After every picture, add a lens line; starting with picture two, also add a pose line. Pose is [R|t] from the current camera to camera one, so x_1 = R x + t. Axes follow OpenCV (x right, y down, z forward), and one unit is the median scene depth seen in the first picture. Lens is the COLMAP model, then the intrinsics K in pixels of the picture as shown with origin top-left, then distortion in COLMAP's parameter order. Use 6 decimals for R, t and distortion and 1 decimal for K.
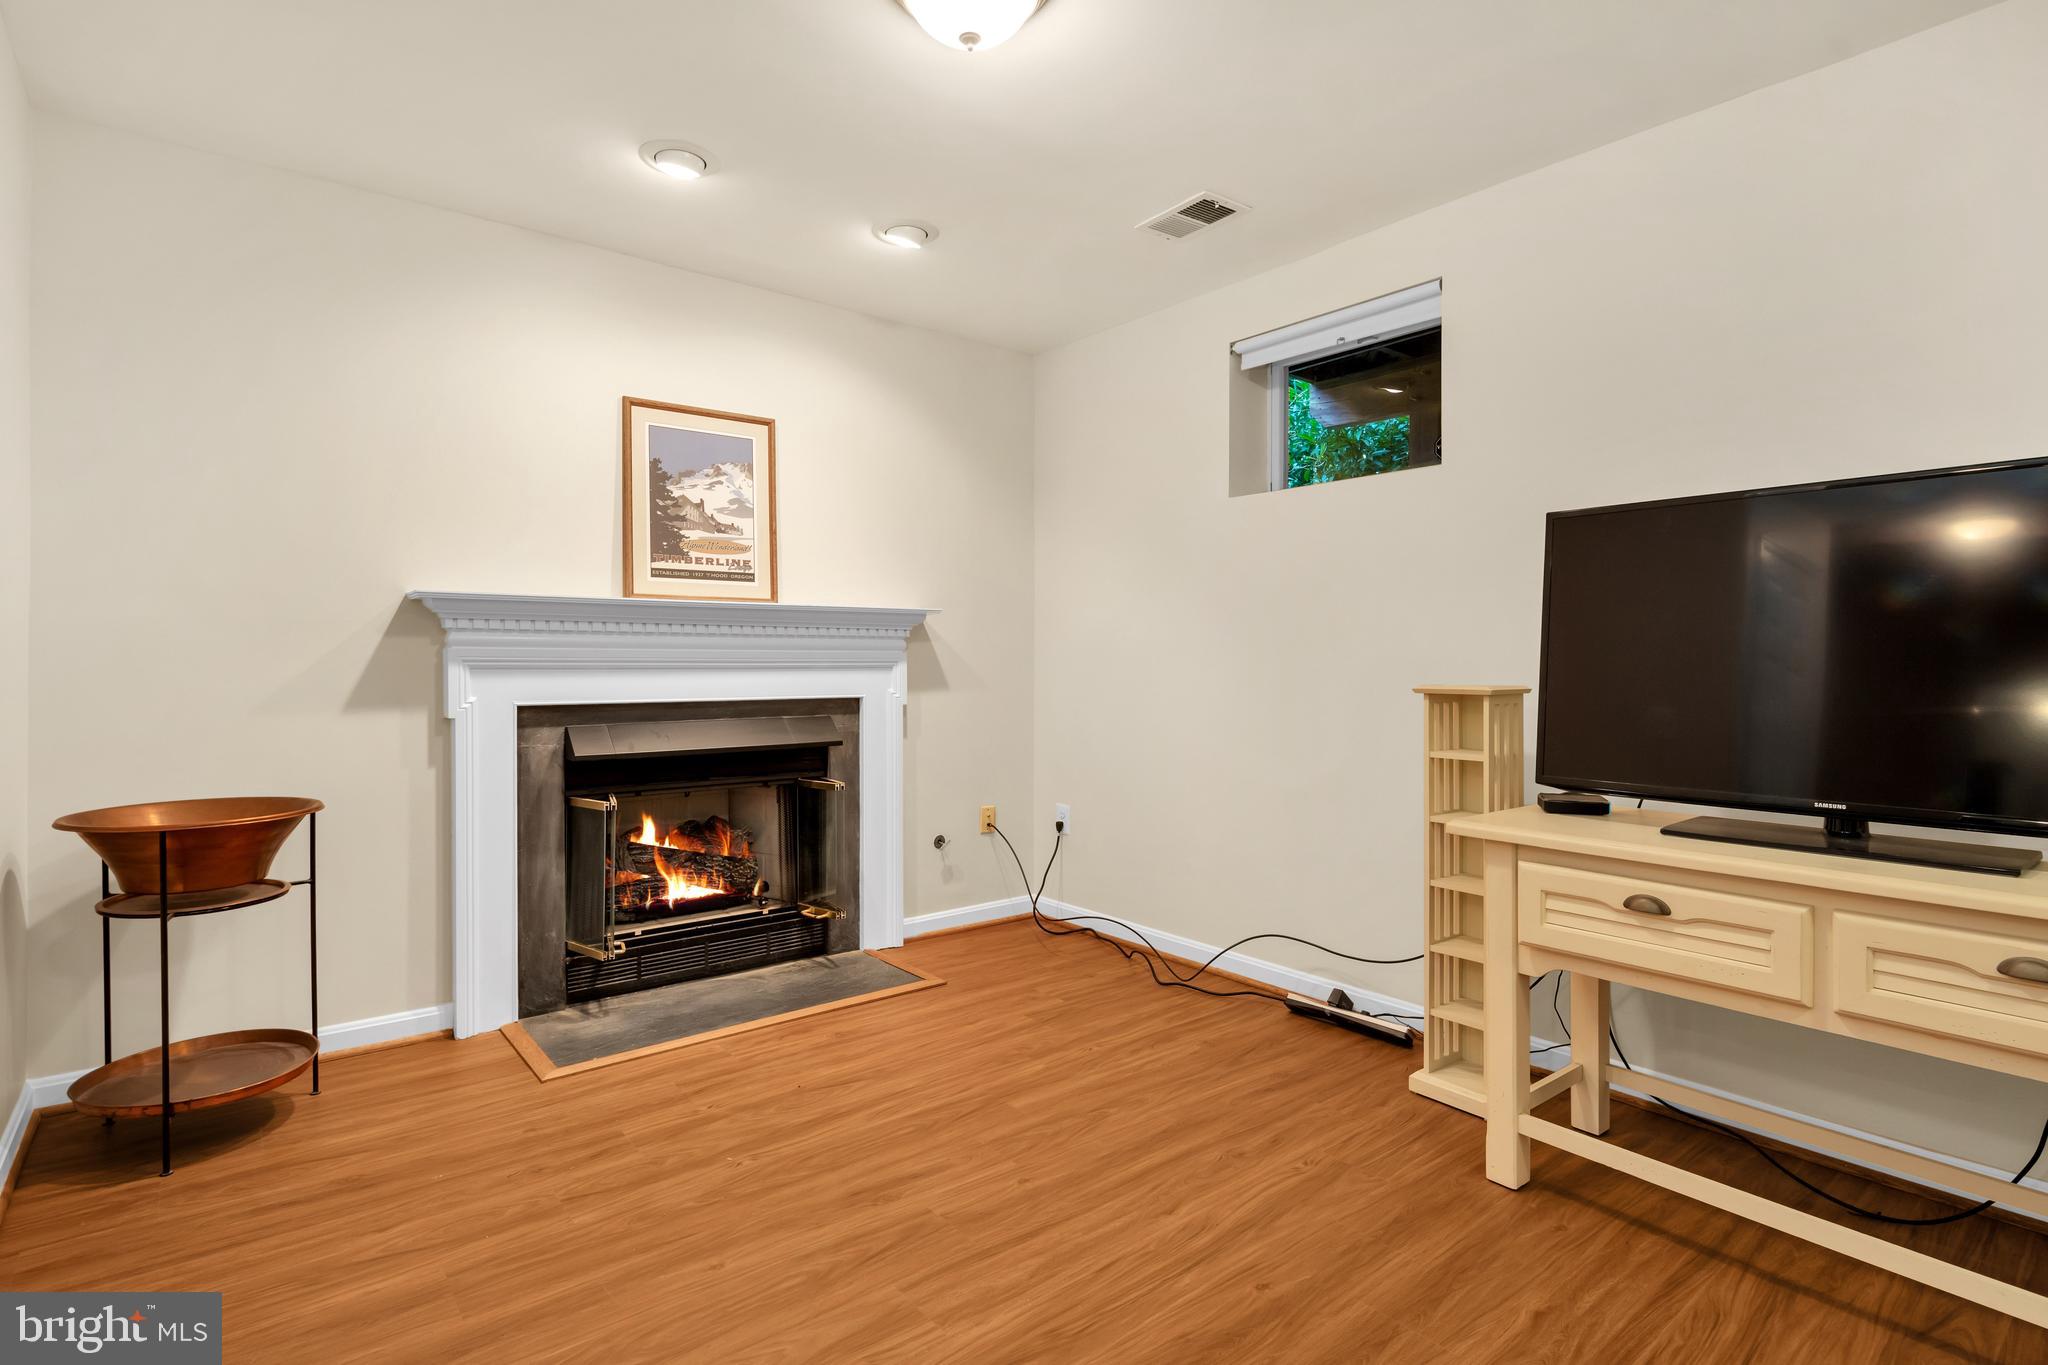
lens RADIAL K [[1003.5, 0, 1018.3], [0, 1003.5, 676.6], [0, 0, 1]] dist [-0.000339, -0.002467]
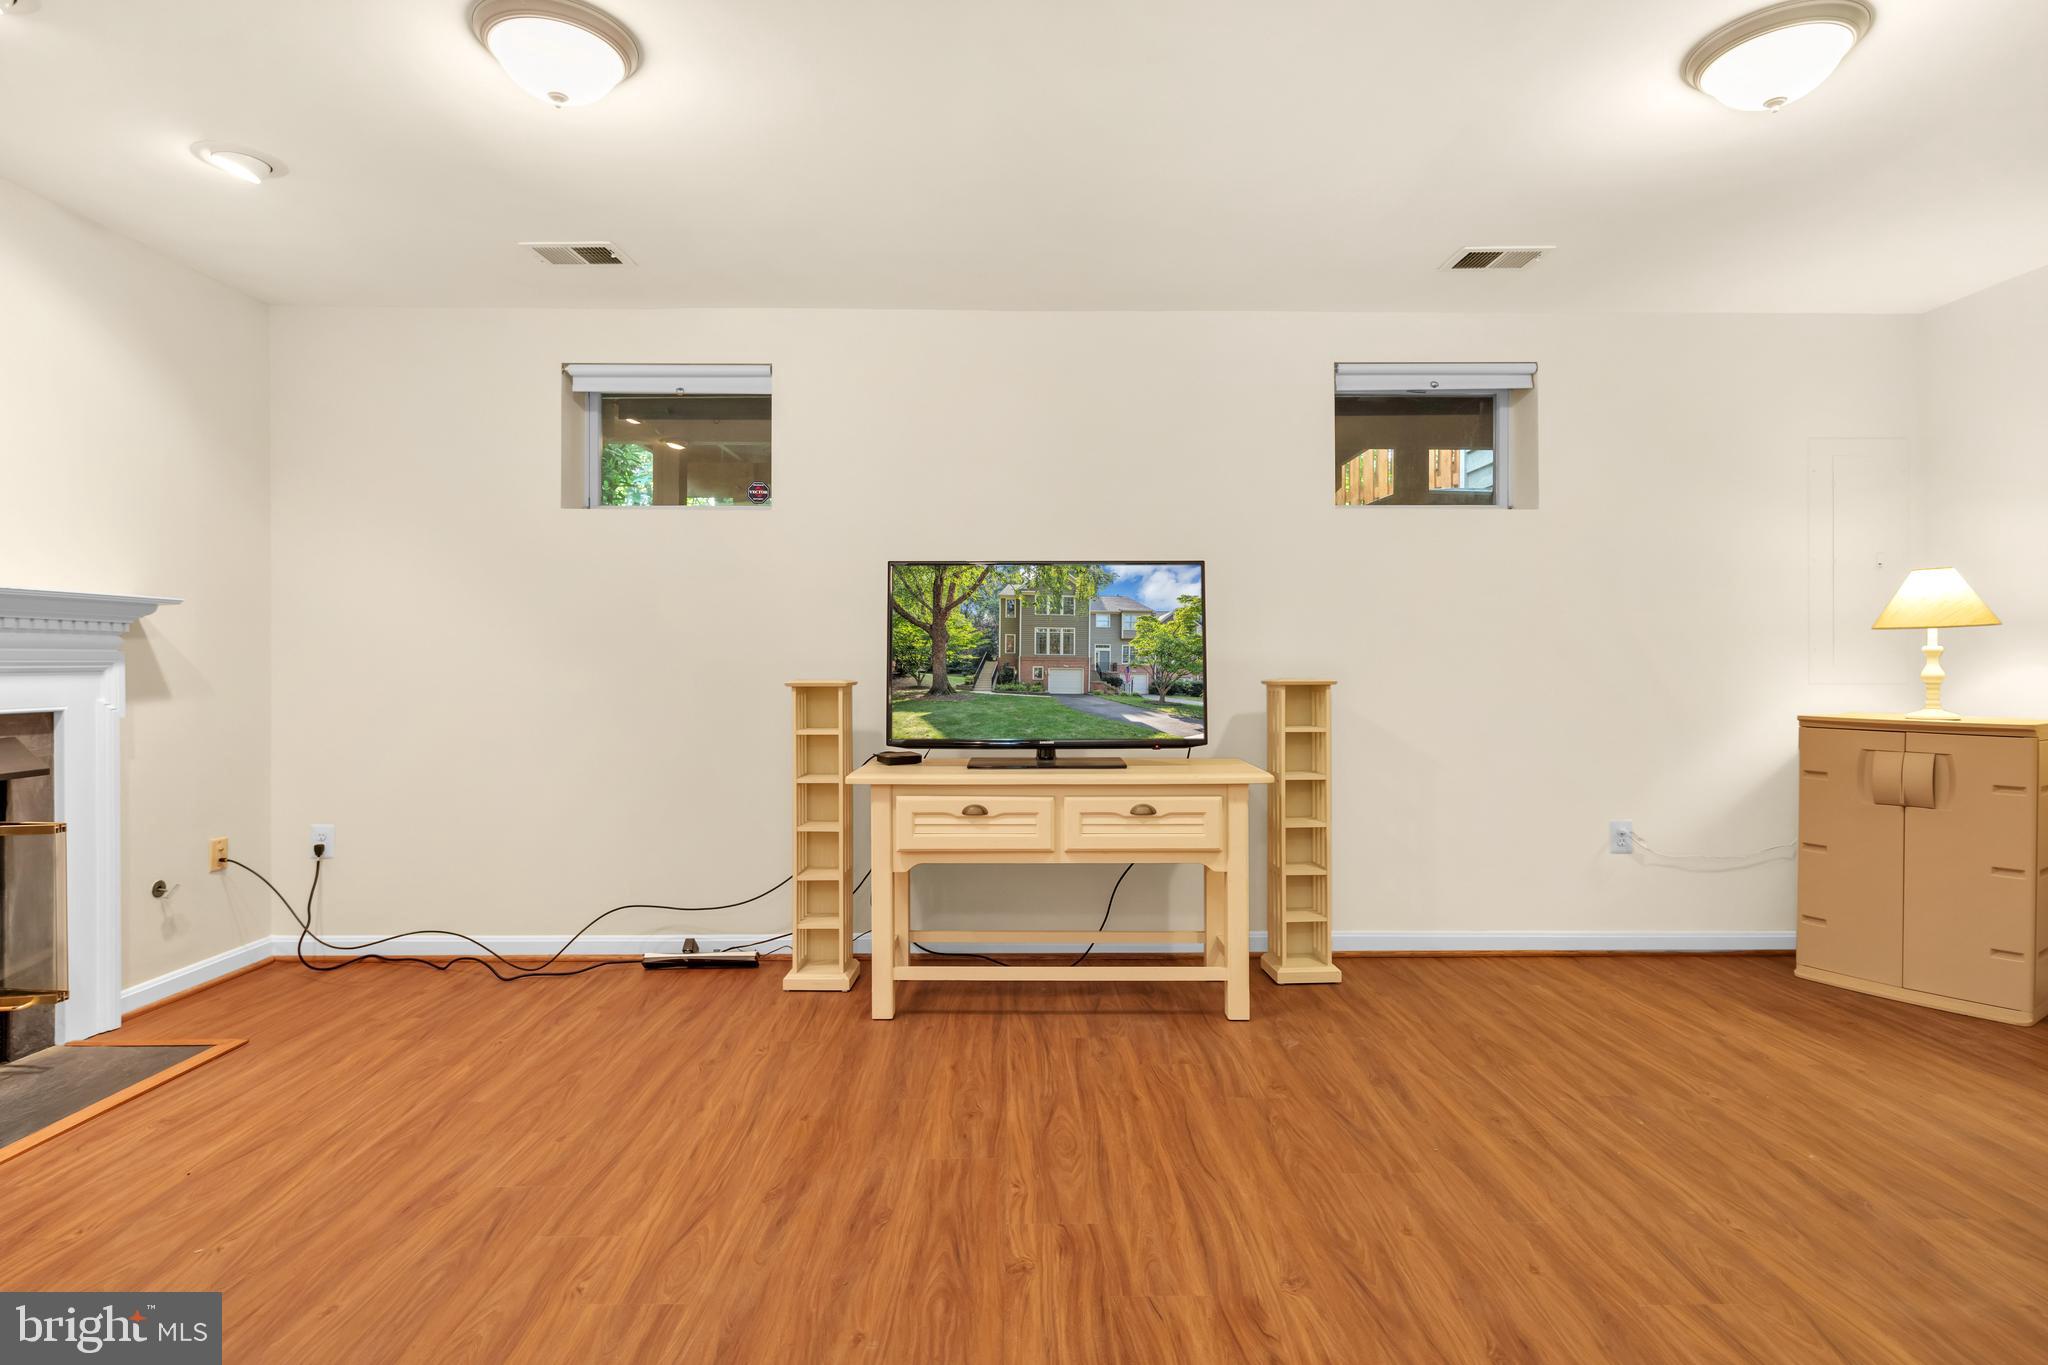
lens RADIAL K [[1019.8, 0, 1023.0], [0, 1019.8, 689.2], [0, 0, 1]] dist [-0.003684, -0.001470]
pose [[0.616607, -0.021582, 0.786975, -0.409031], [0.013264, 0.999767, 0.017025, 0.001090], [-0.787159, -0.000059, 0.616750, -0.059296]]
